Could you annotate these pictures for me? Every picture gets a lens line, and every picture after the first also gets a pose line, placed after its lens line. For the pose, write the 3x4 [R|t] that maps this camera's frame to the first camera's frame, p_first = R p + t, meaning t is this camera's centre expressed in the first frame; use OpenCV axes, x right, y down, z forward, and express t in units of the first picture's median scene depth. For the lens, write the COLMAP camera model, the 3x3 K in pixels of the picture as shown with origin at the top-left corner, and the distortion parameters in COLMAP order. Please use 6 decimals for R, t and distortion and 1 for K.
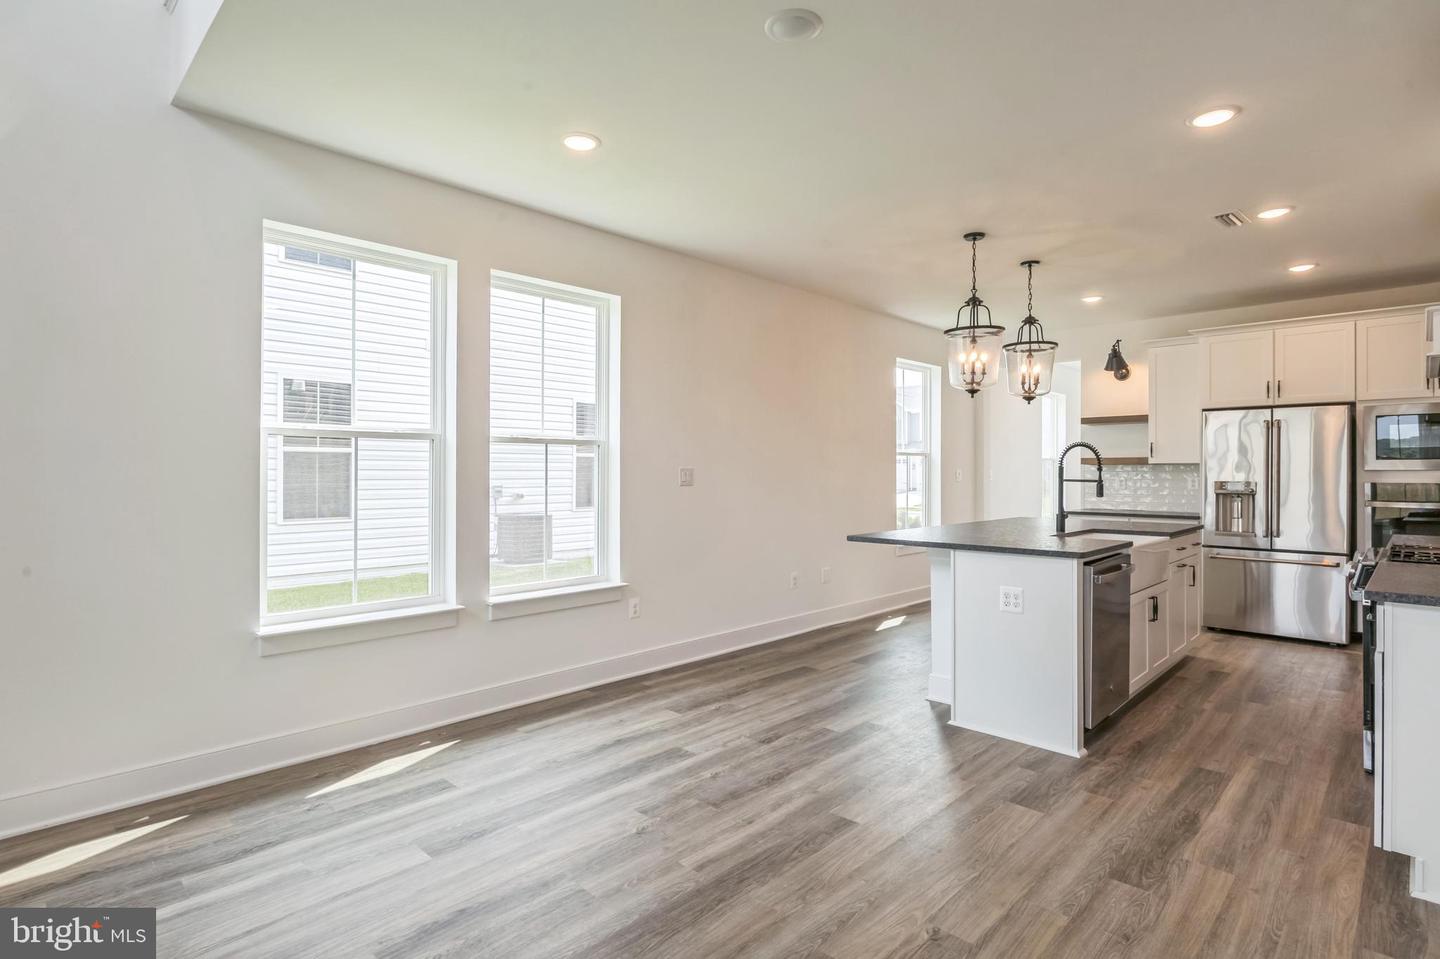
lens RADIAL K [[726.2, 0, 720.8], [0, 726.2, 467.5], [0, 0, 1]] dist [-0.001016, -0.001043]
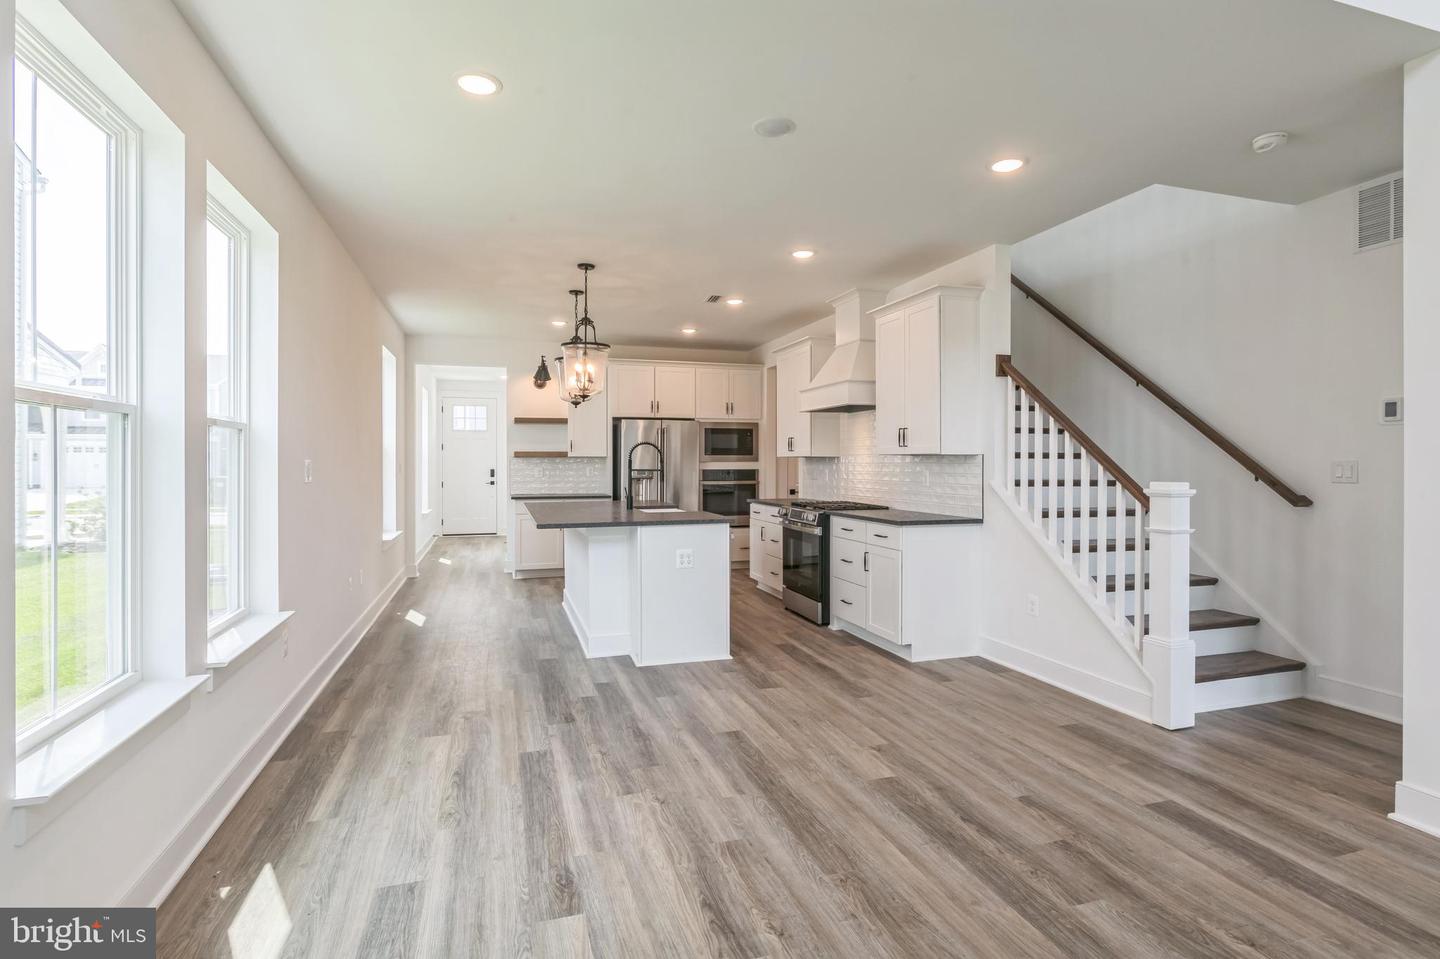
lens RADIAL K [[714.3, 0, 720.7], [0, 714.3, 461.1], [0, 0, 1]] dist [-0.001585, -0.000067]
pose [[0.478363, -0.000327, 0.878162, -0.575070], [-0.003311, 0.999992, 0.002176, -0.001580], [-0.878156, -0.003948, 0.478358, 0.243300]]
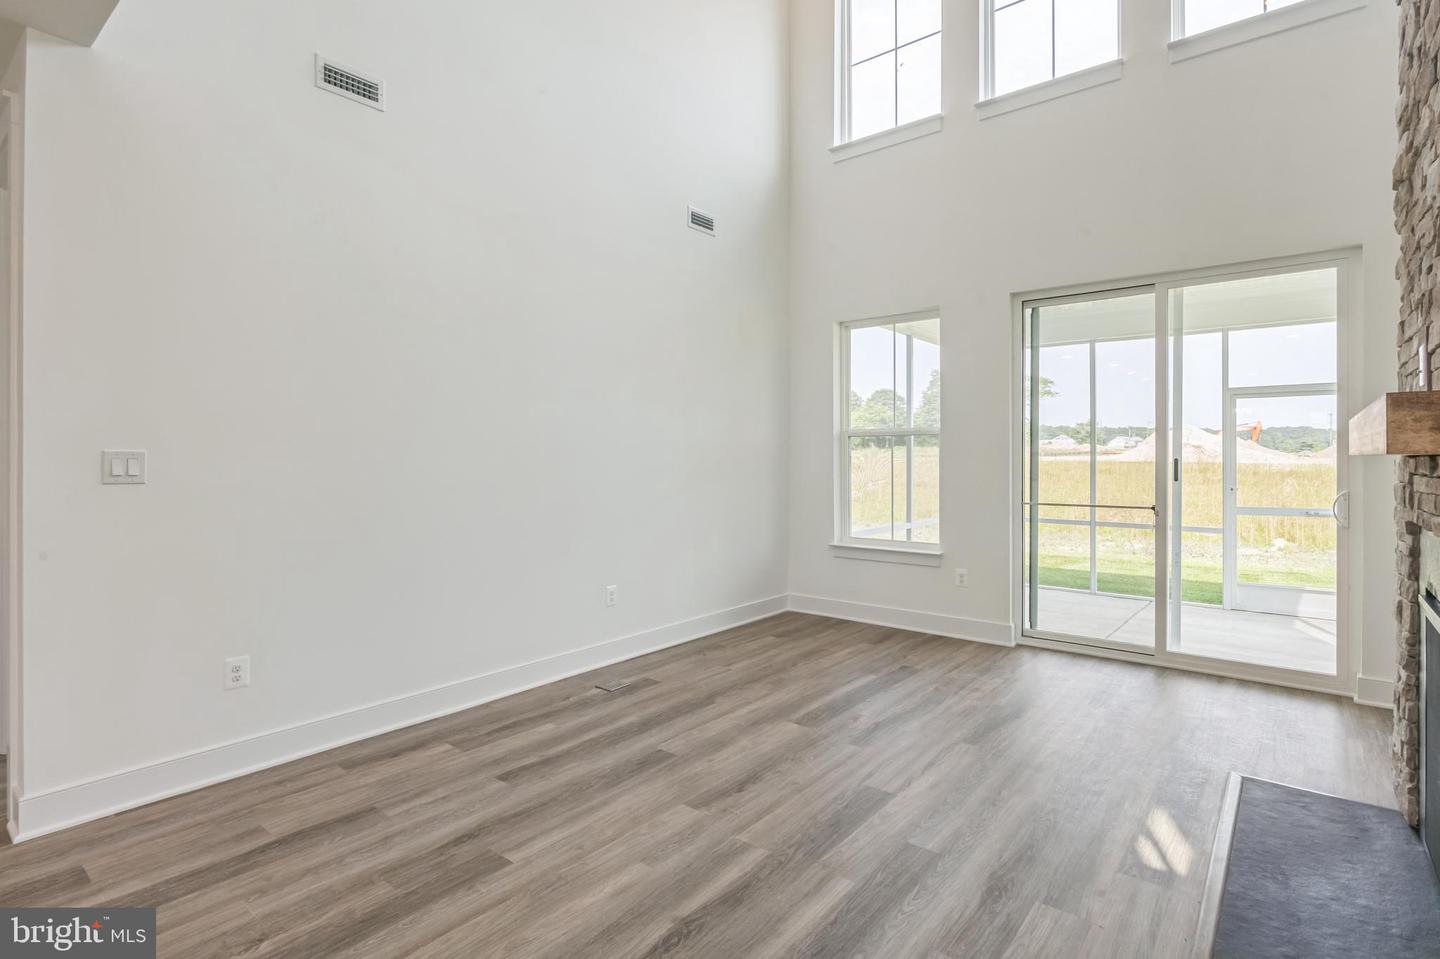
lens RADIAL K [[714.3, 0, 720.7], [0, 714.3, 461.1], [0, 0, 1]] dist [-0.001585, -0.000067]
pose [[-0.996590, -0.003274, -0.082451, -0.284129], [-0.003294, 0.999995, 0.000105, 0.002075], [0.082450, 0.000376, -0.996595, 0.612728]]
